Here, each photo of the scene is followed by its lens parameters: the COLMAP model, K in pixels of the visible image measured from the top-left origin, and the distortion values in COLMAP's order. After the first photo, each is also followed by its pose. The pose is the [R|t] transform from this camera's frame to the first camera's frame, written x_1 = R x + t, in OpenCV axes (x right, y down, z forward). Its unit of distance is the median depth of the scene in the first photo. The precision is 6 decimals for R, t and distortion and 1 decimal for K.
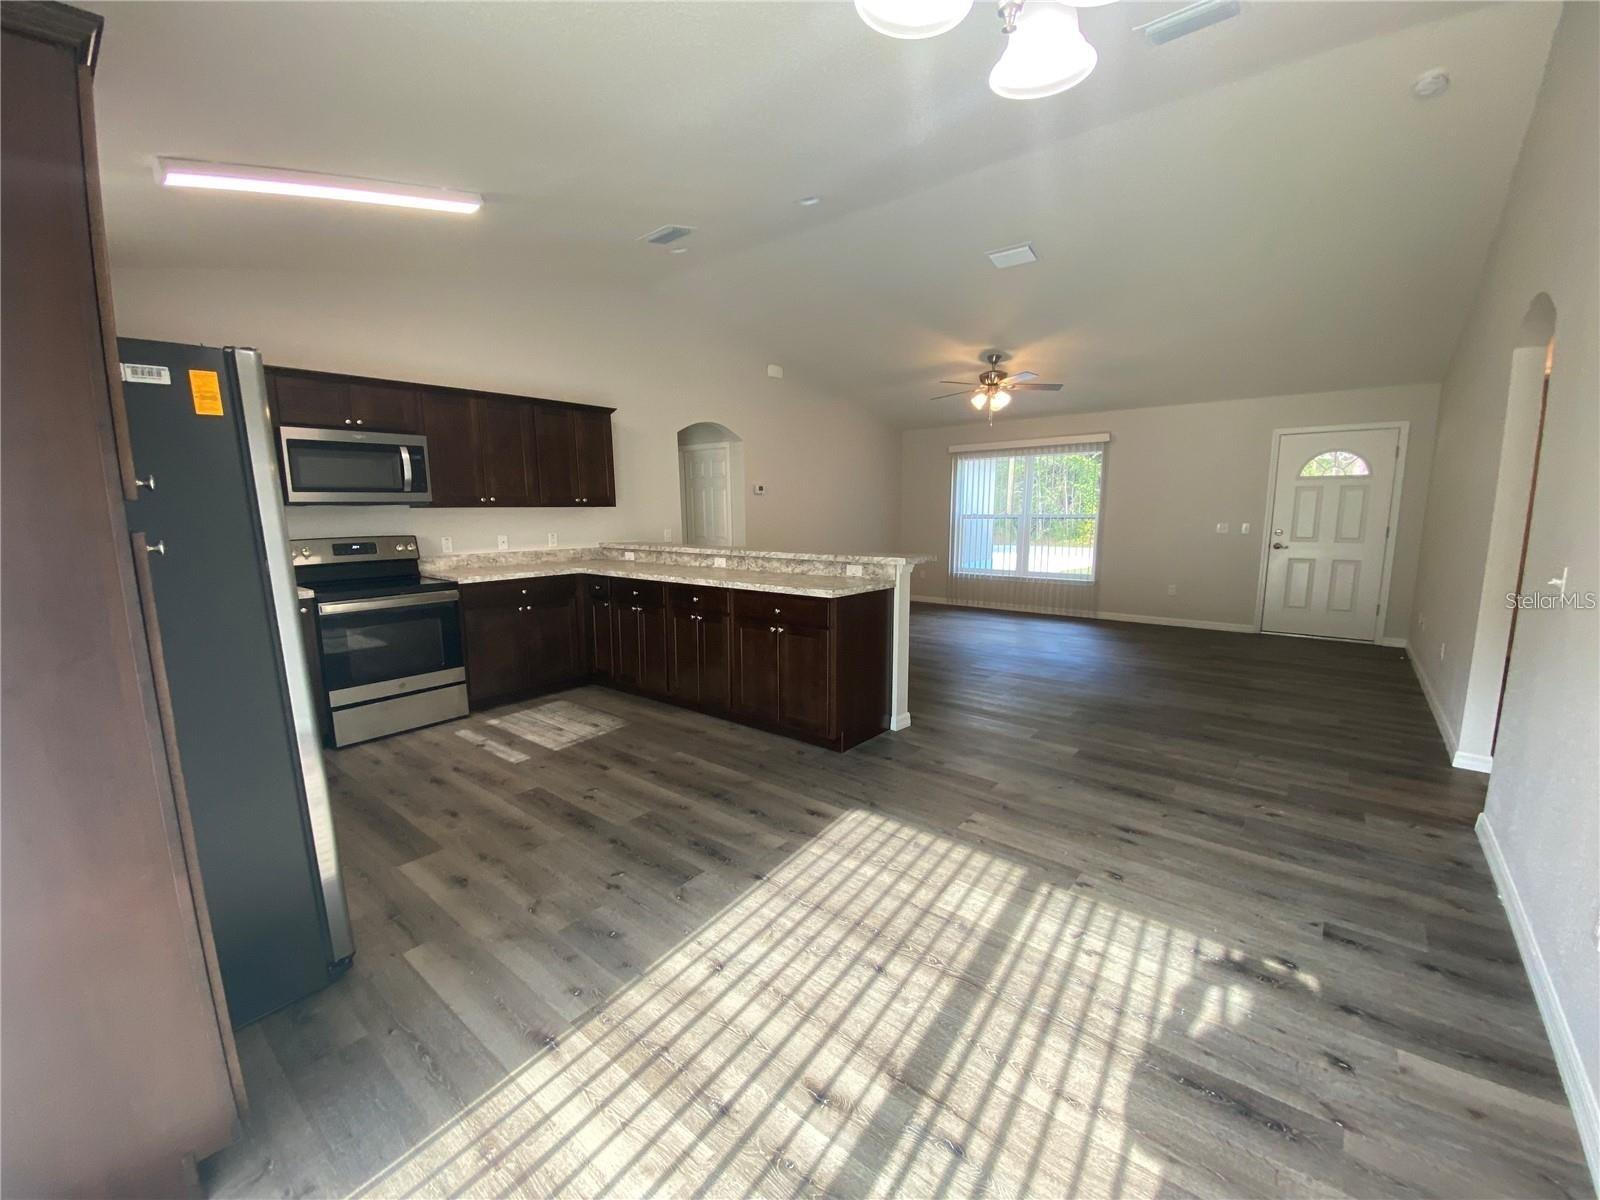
lens RADIAL K [[646.8, 0, 801.2], [0, 646.8, 609.0], [0, 0, 1]] dist [0.025905, -0.023304]
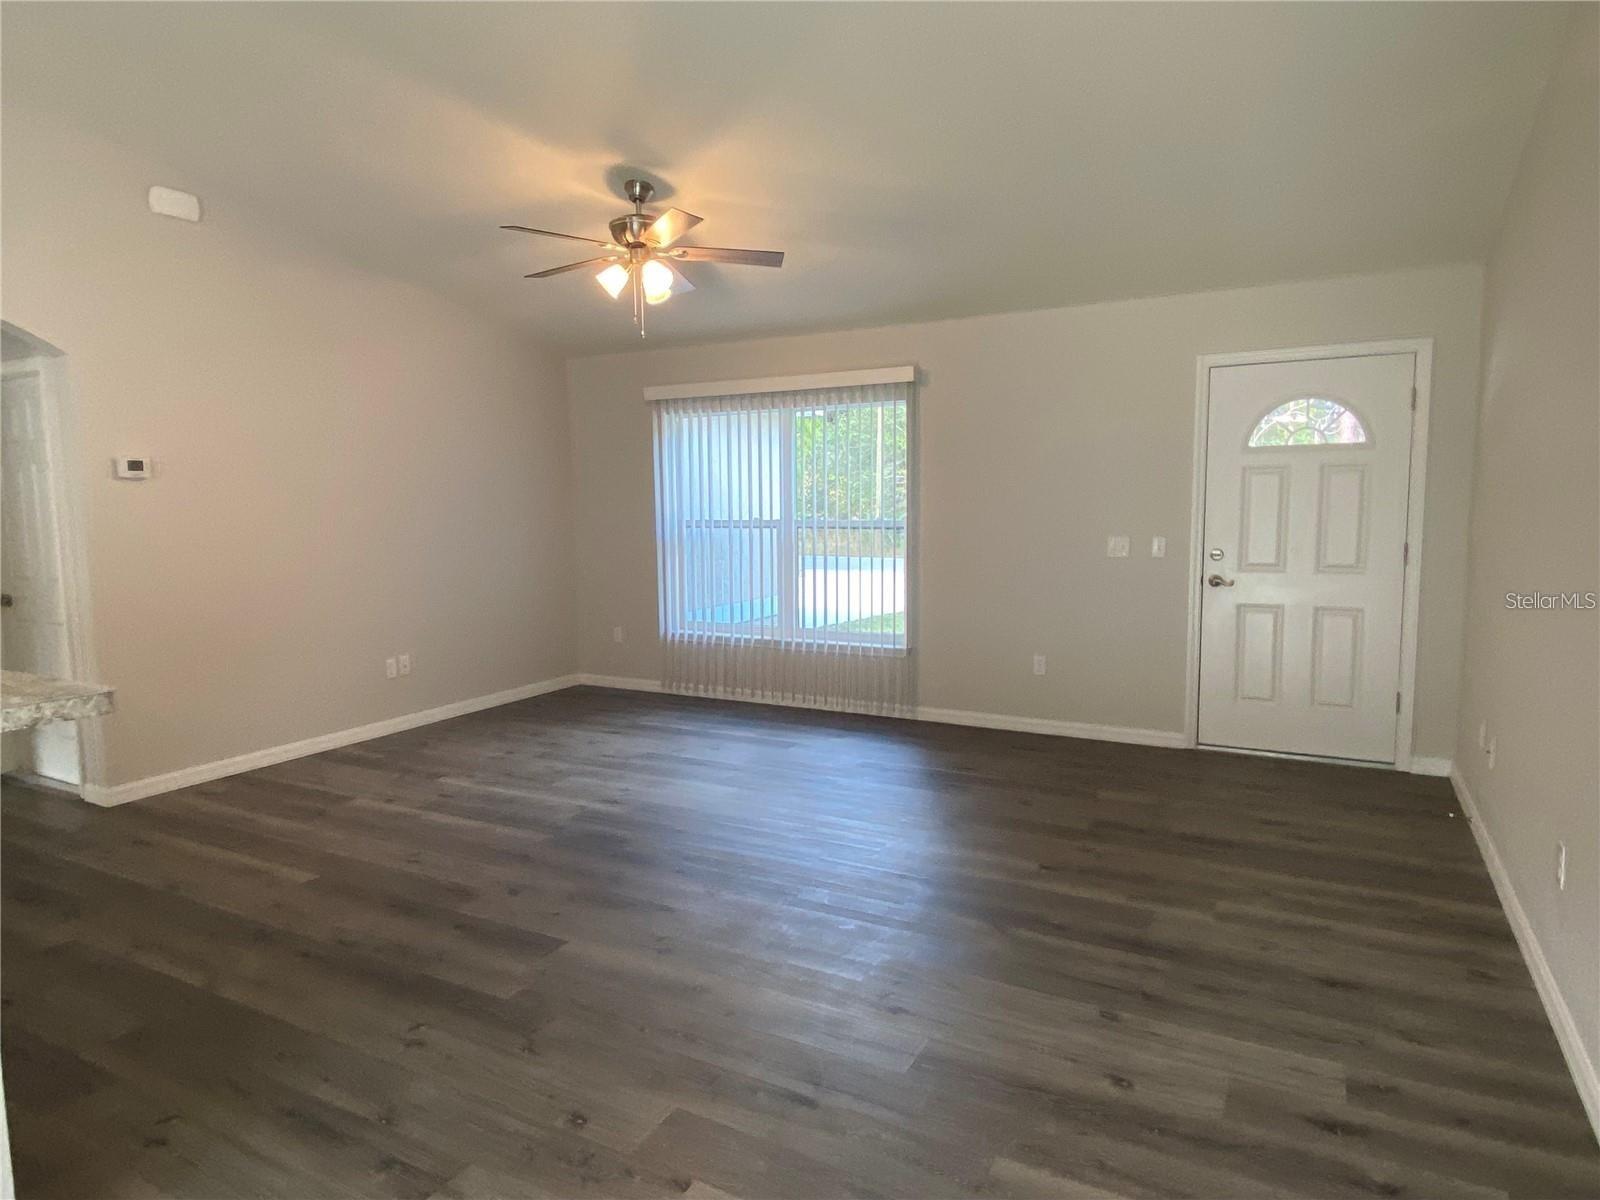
lens RADIAL K [[964.9, 0, 794.2], [0, 964.9, 599.3], [0, 0, 1]] dist [0.084116, -0.106243]
pose [[0.982278, -0.024097, 0.185874, 0.331735], [0.033594, 0.998277, -0.048115, -0.072201], [-0.184394, 0.053507, 0.981395, 0.388521]]
